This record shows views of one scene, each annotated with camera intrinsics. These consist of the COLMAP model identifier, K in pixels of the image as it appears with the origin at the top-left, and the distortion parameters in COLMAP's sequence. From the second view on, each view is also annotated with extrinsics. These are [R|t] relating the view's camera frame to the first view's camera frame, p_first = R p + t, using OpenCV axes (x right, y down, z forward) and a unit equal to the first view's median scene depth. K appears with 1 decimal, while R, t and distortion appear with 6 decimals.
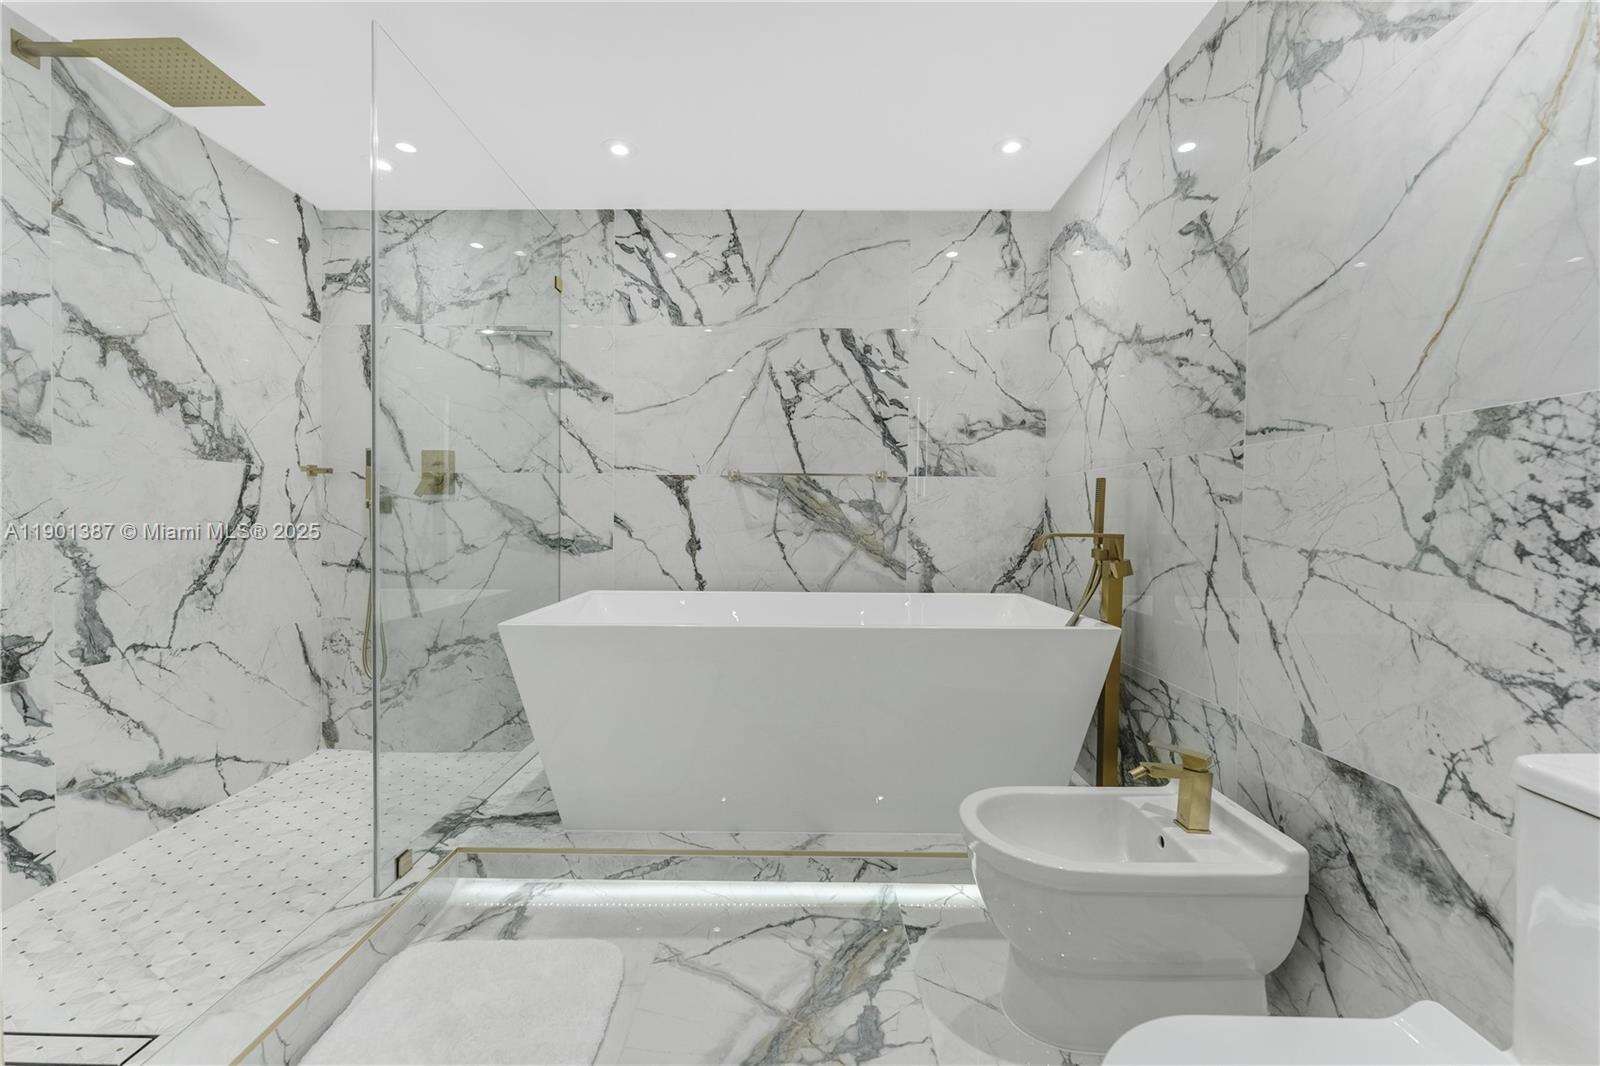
lens RADIAL K [[638.2, 0, 778.6], [0, 638.2, 517.4], [0, 0, 1]] dist [0.000410, 0.000165]
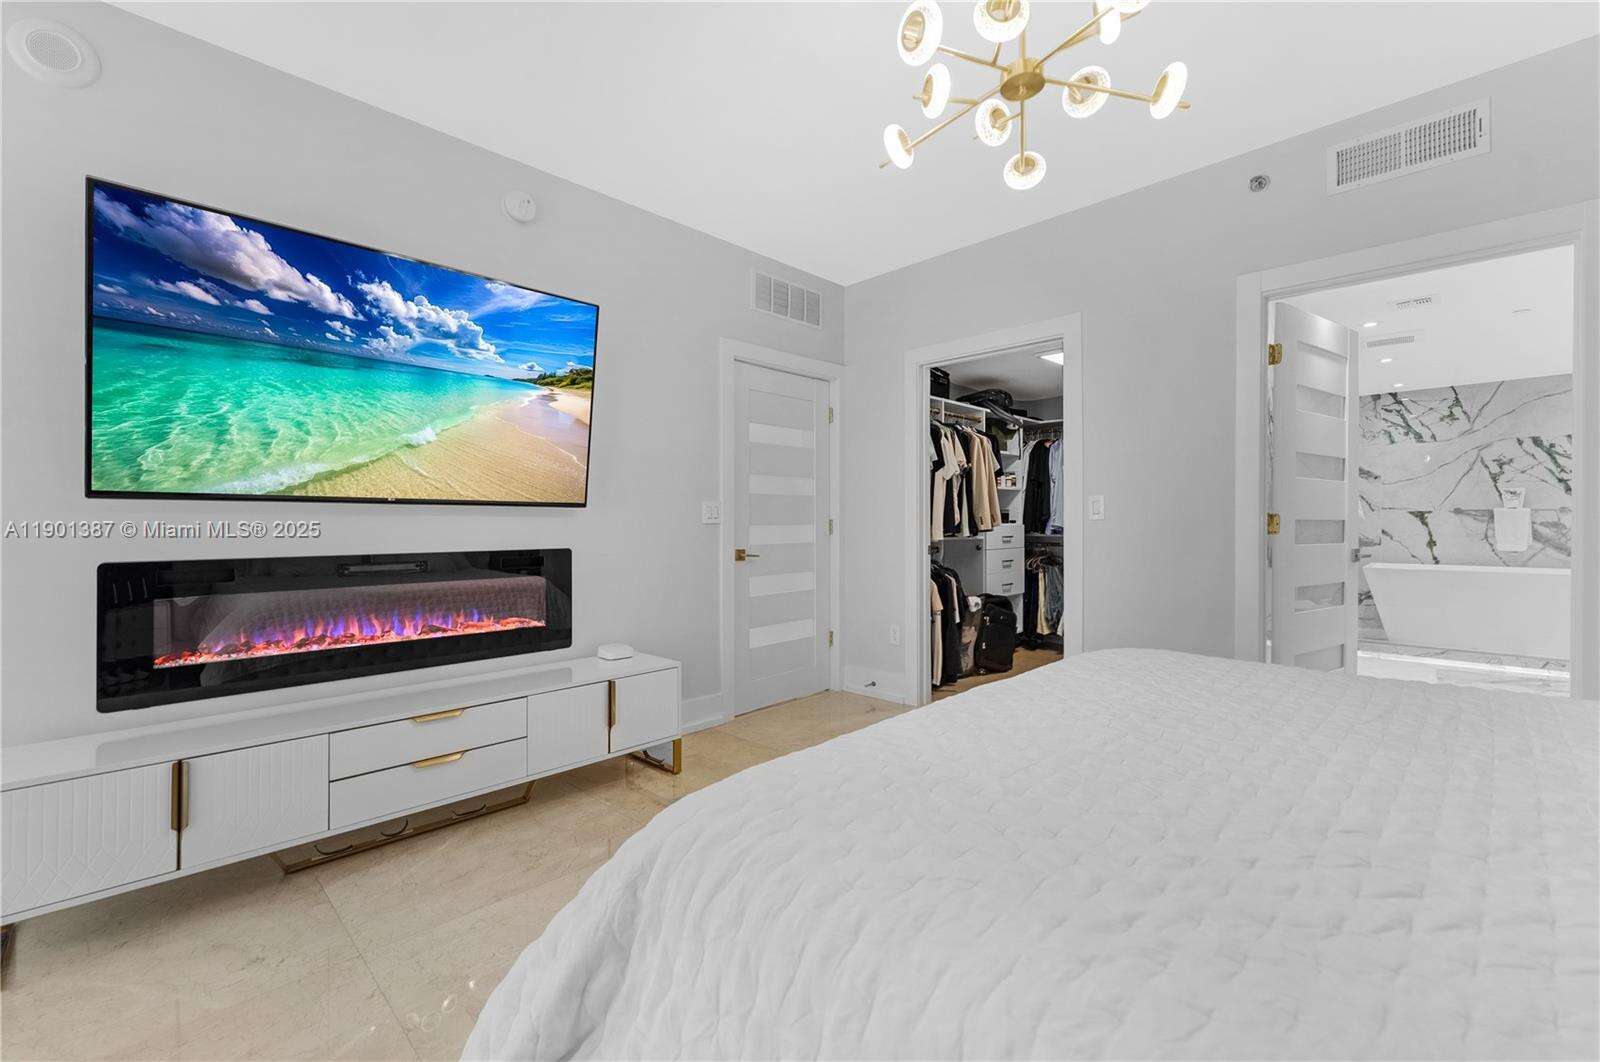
lens RADIAL K [[676.4, 0, 787.2], [0, 676.4, 524.9], [0, 0, 1]] dist [0.007718, 0.000369]
pose [[0.745304, -0.006875, -0.666689, -0.222304], [0.001522, 0.999962, -0.008610, -0.002940], [0.666723, 0.005403, 0.745286, -2.200880]]
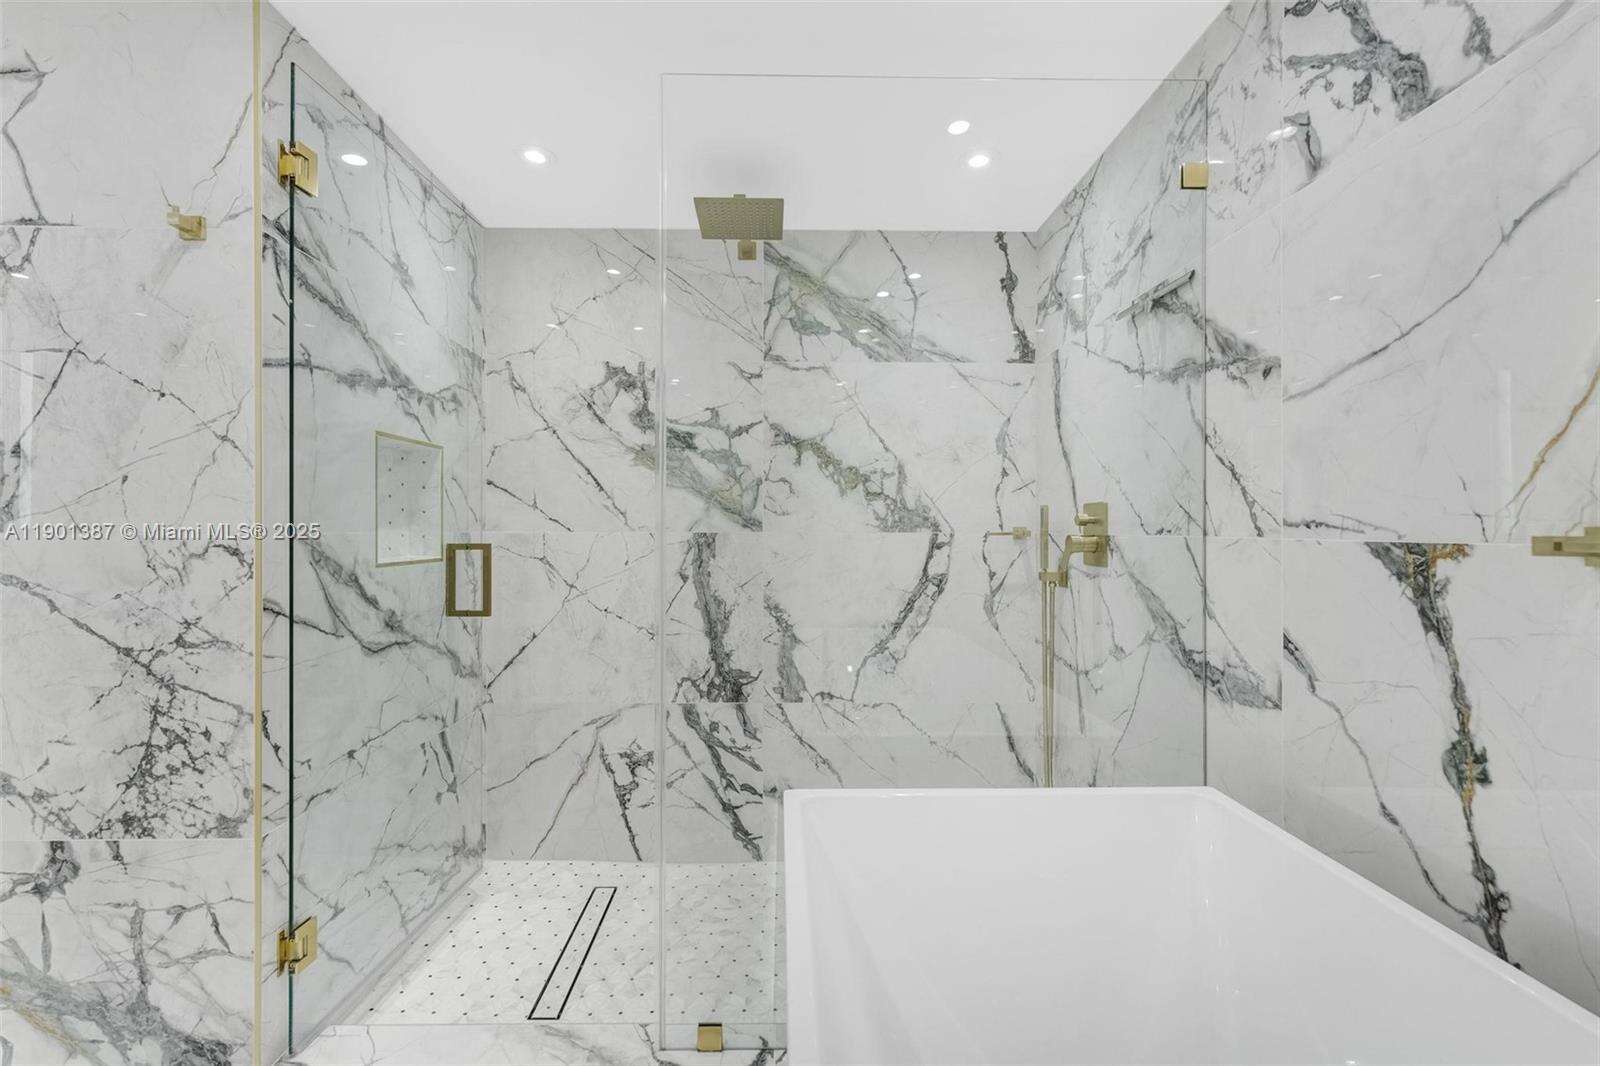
lens RADIAL K [[676.4, 0, 787.2], [0, 676.4, 526.9], [0, 0, 1]] dist [0.007718, 0.000369]
pose [[0.056552, -0.014293, -0.998297, 0.191518], [-0.005675, 0.999877, -0.014637, -0.068427], [0.998384, 0.006494, 0.056464, 0.643070]]
